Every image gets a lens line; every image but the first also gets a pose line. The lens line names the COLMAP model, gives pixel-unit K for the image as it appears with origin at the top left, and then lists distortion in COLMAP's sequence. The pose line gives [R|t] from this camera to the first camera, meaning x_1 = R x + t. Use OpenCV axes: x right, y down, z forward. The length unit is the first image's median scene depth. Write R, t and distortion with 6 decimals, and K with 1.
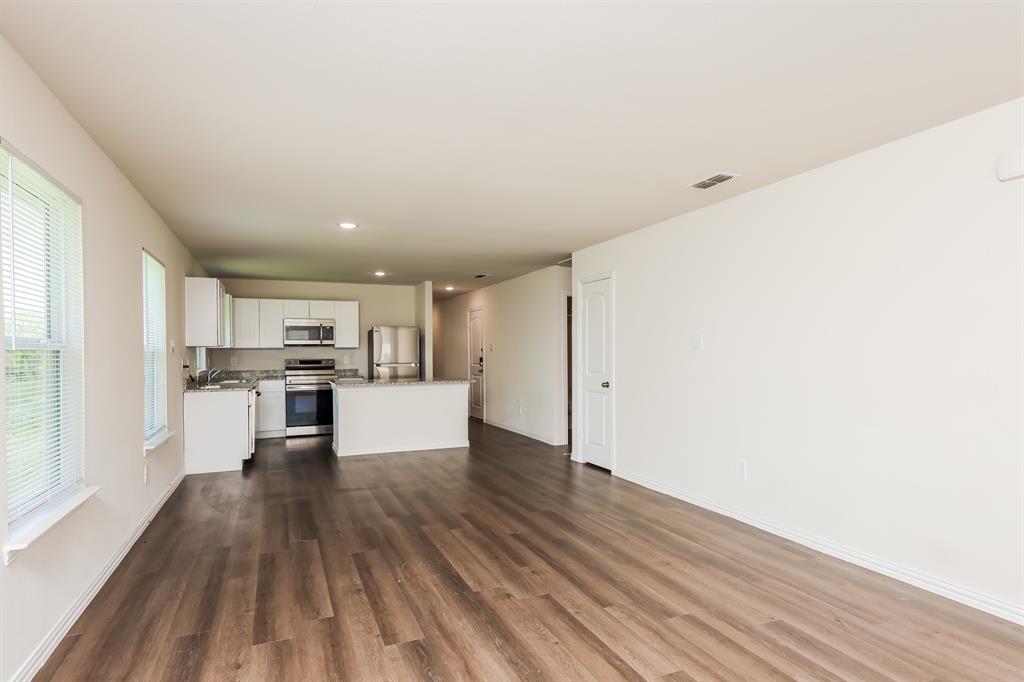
lens RADIAL K [[562.0, 0, 517.3], [0, 562.0, 358.0], [0, 0, 1]] dist [0.022048, -0.000414]
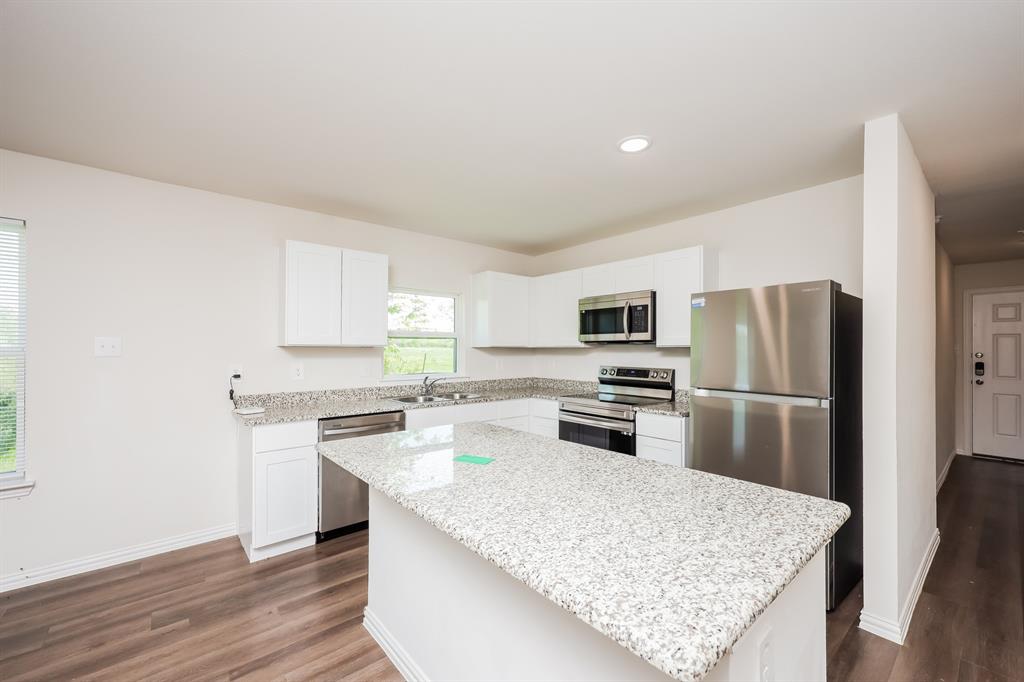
lens RADIAL K [[408.5, 0, 515.9], [0, 408.5, 346.3], [0, 0, 1]] dist [0.010219, -0.000407]
pose [[0.293885, 0.000571, -0.955841, -0.031554], [-0.010988, 0.999936, -0.002781, -0.037878], [0.955778, 0.011320, 0.293872, 1.771027]]
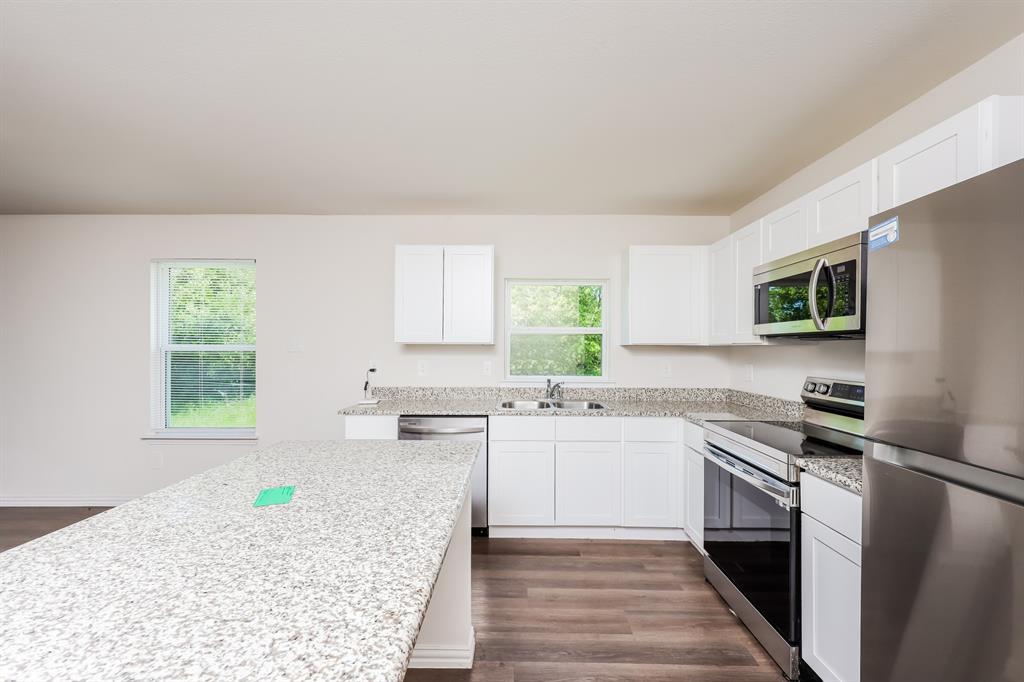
lens RADIAL K [[408.5, 0, 514.9], [0, 408.5, 343.1], [0, 0, 1]] dist [0.010219, -0.000407]
pose [[-0.404124, -0.003917, -0.914696, -0.219380], [-0.008523, 0.999964, -0.000517, -0.039286], [0.914665, 0.007587, -0.404142, 2.118970]]
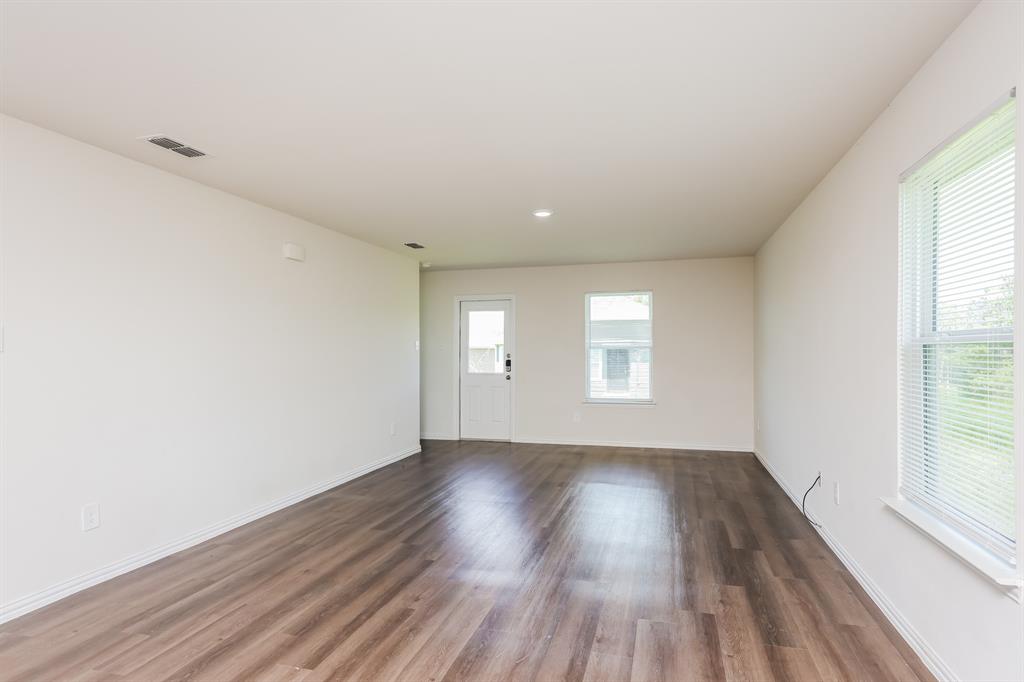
lens RADIAL K [[562.0, 0, 511.7], [0, 562.0, 340.3], [0, 0, 1]] dist [0.022048, -0.000414]
pose [[-0.777896, 0.025085, 0.627892, -0.539735], [0.019736, 0.999685, -0.015487, -0.010532], [-0.628082, 0.000345, -0.778147, 1.312350]]
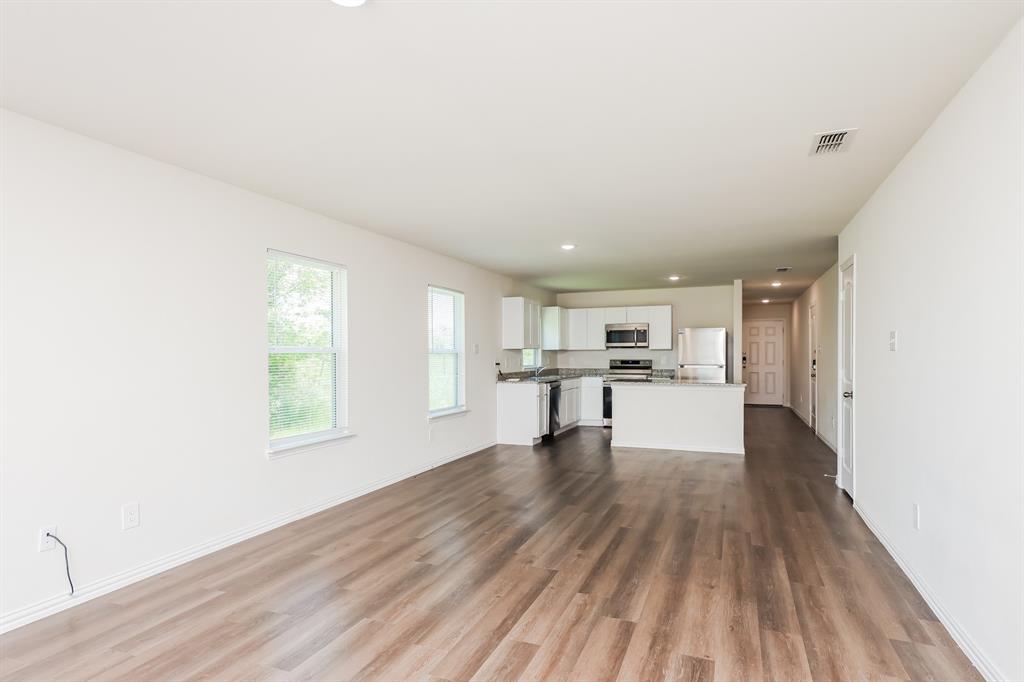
lens RADIAL K [[562.0, 0, 508.9], [0, 562.0, 355.8], [0, 0, 1]] dist [0.022048, -0.000414]
pose [[0.705106, 0.005076, -0.709084, 0.581851], [-0.008375, 0.999964, -0.001171, -0.004625], [0.709053, 0.006764, 0.705123, 0.103099]]
